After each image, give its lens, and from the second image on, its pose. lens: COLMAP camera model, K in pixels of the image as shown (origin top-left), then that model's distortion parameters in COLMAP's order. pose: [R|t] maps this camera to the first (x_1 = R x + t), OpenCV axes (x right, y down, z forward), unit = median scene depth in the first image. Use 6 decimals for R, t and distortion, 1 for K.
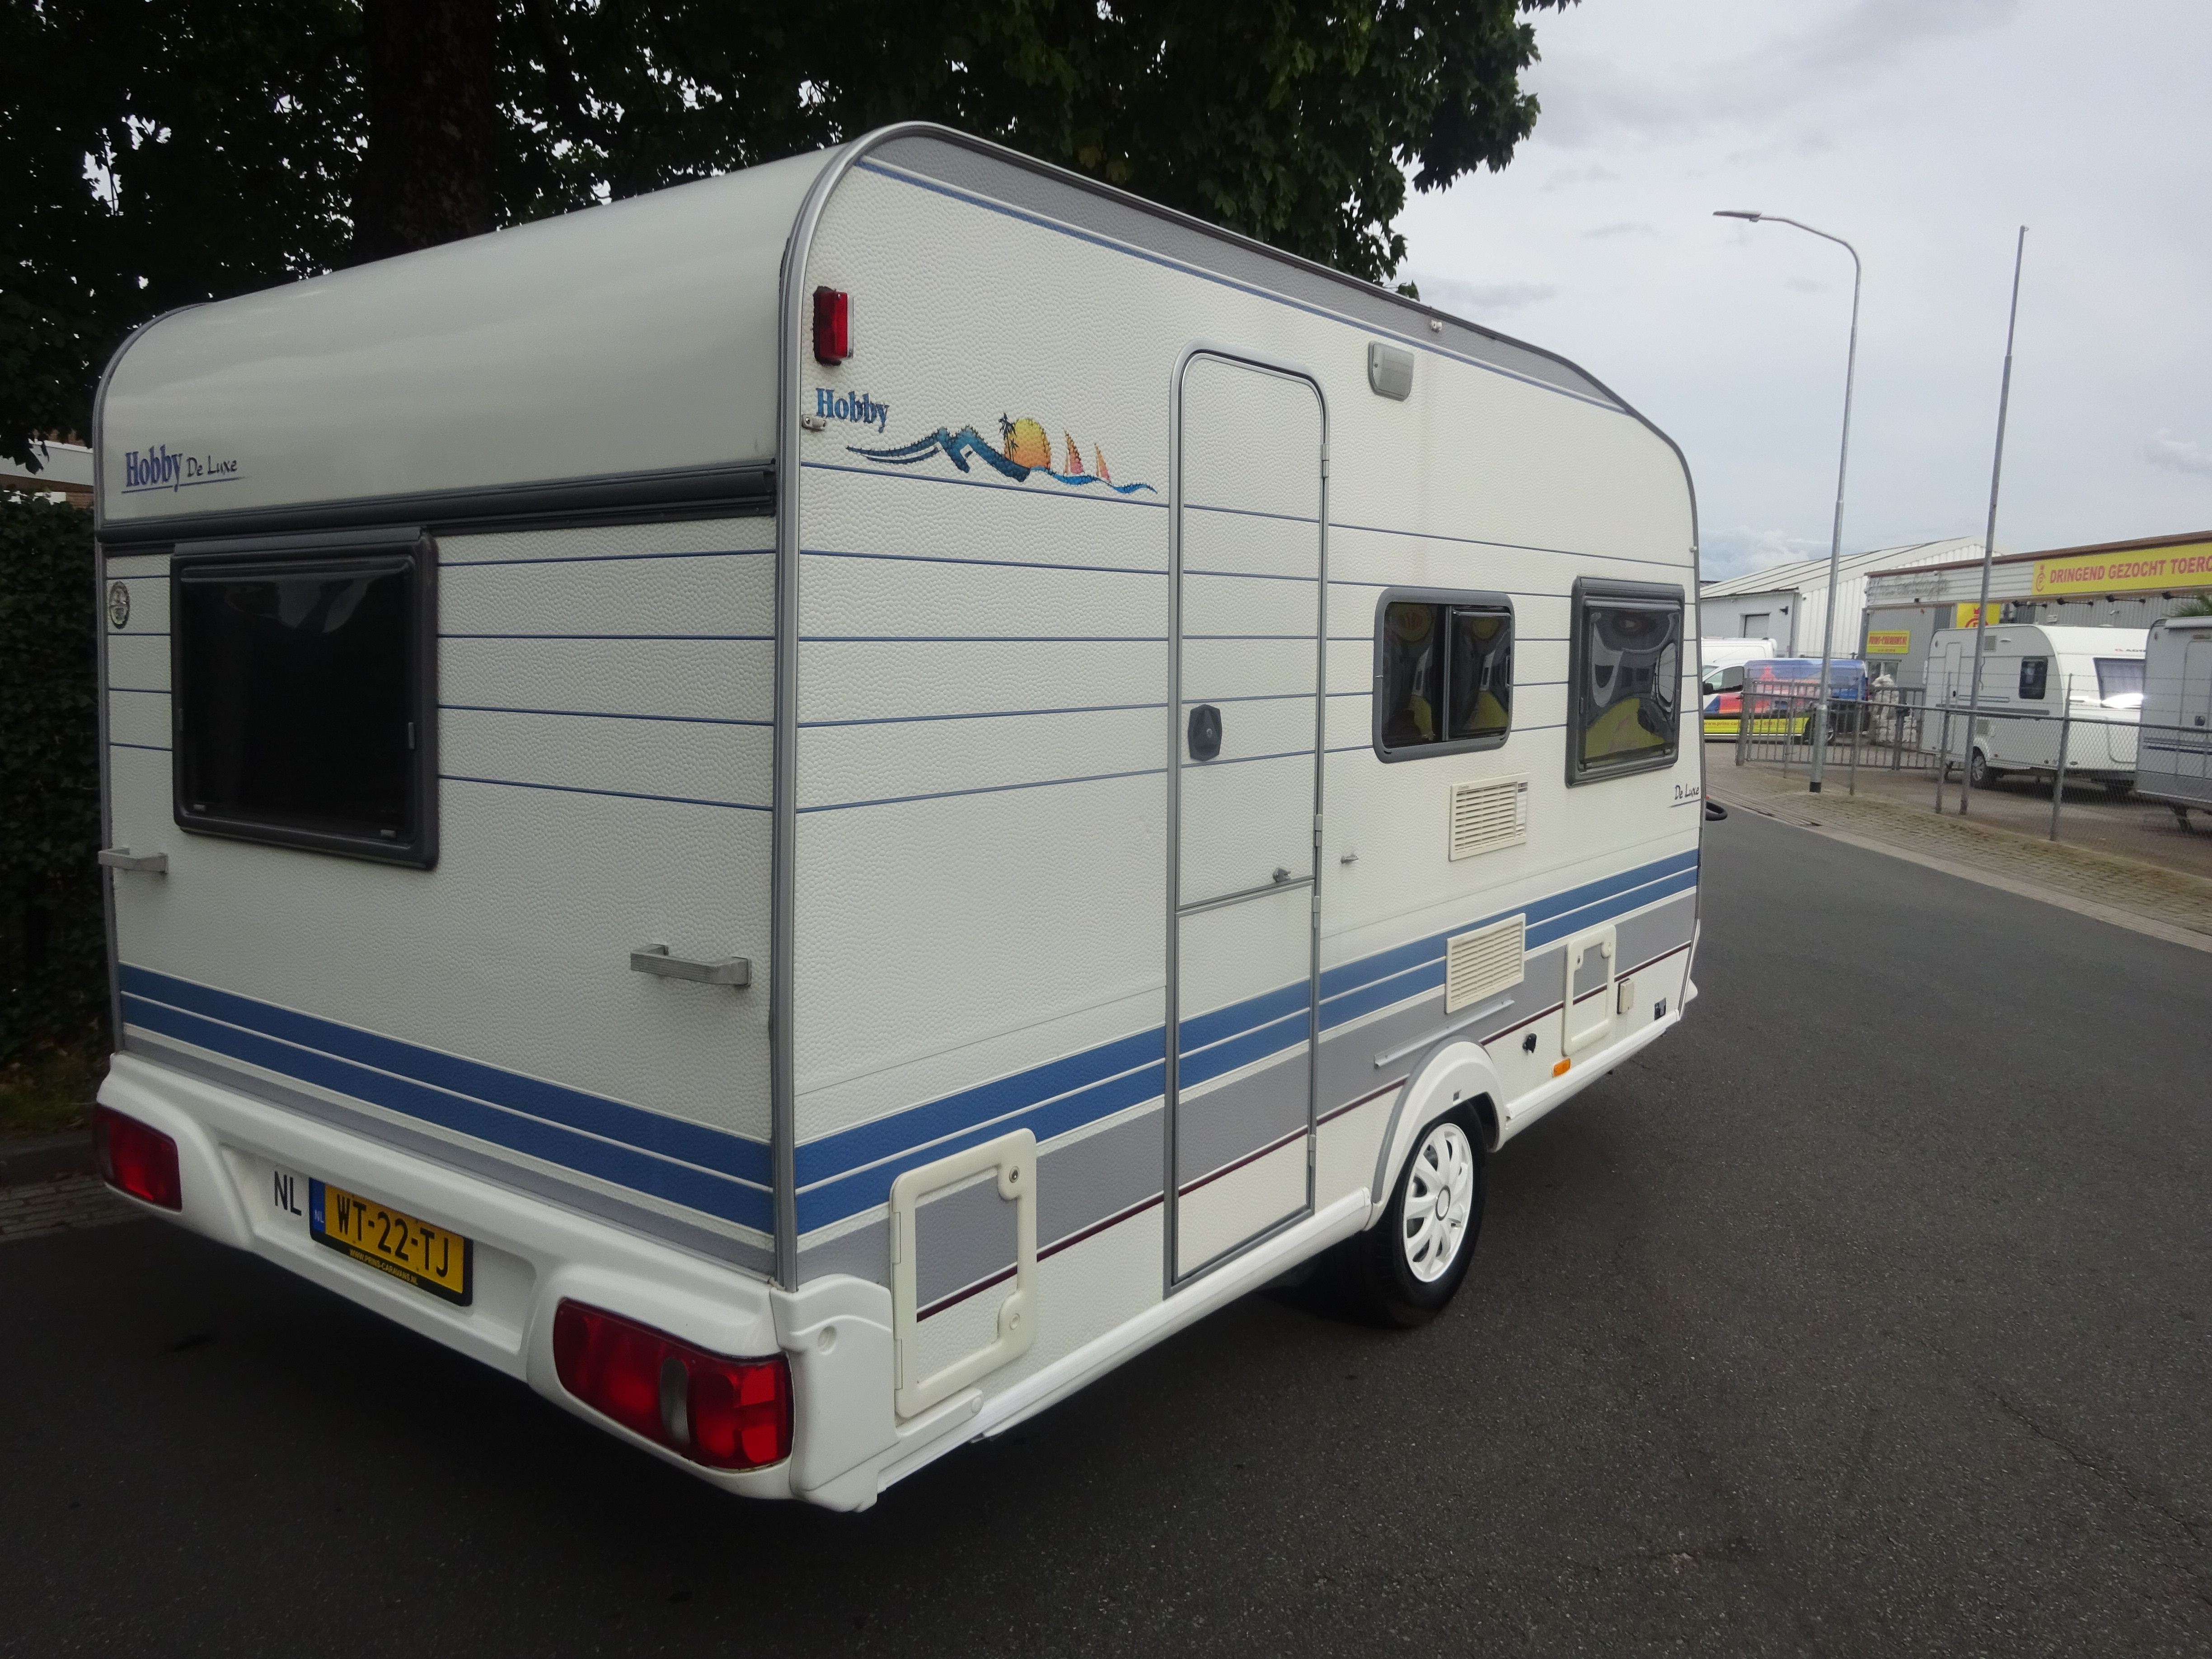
lens RADIAL K [[1606.0, 0, 1107.6], [0, 1606.0, 859.9], [0, 0, 1]] dist [0.068765, -0.079468]
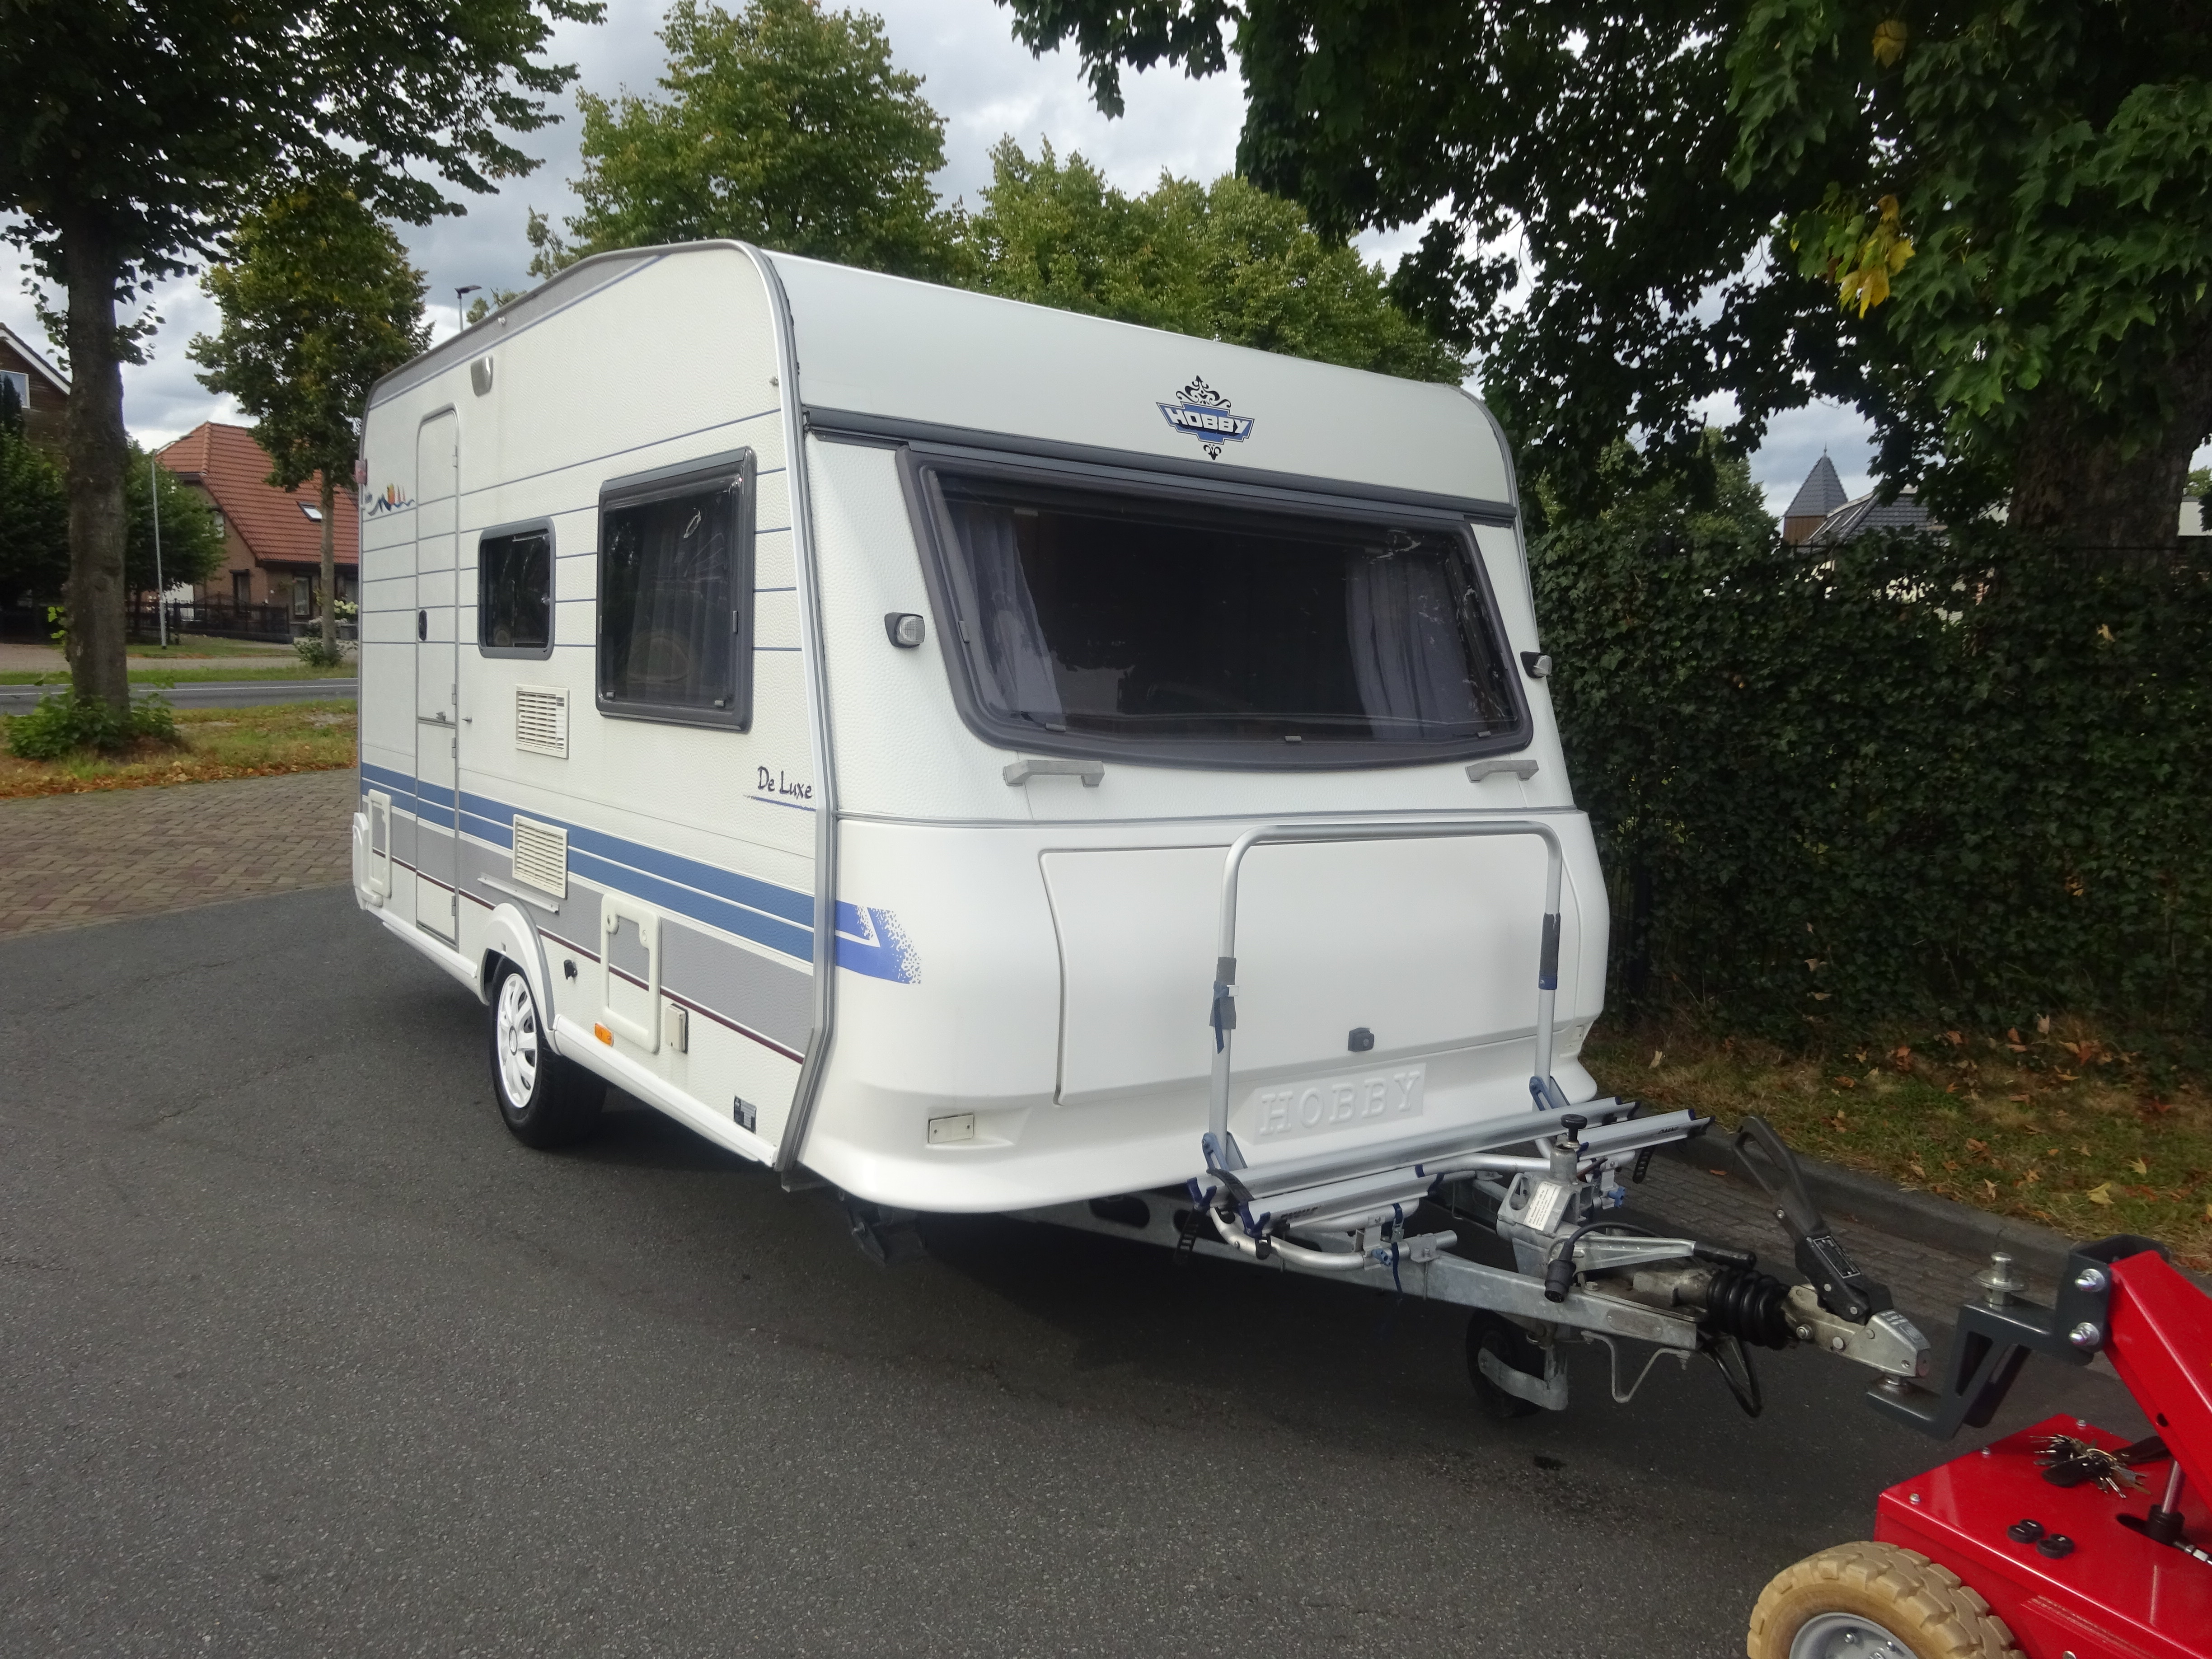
lens RADIAL K [[1606.0, 0, 1107.6], [0, 1606.0, 859.9], [0, 0, 1]] dist [0.068765, -0.079468]
pose [[-0.307994, 0.084275, -0.947648, 1.170365], [-0.173441, 0.974404, 0.143024, -0.159794], [0.935445, 0.208412, -0.285494, 1.695497]]
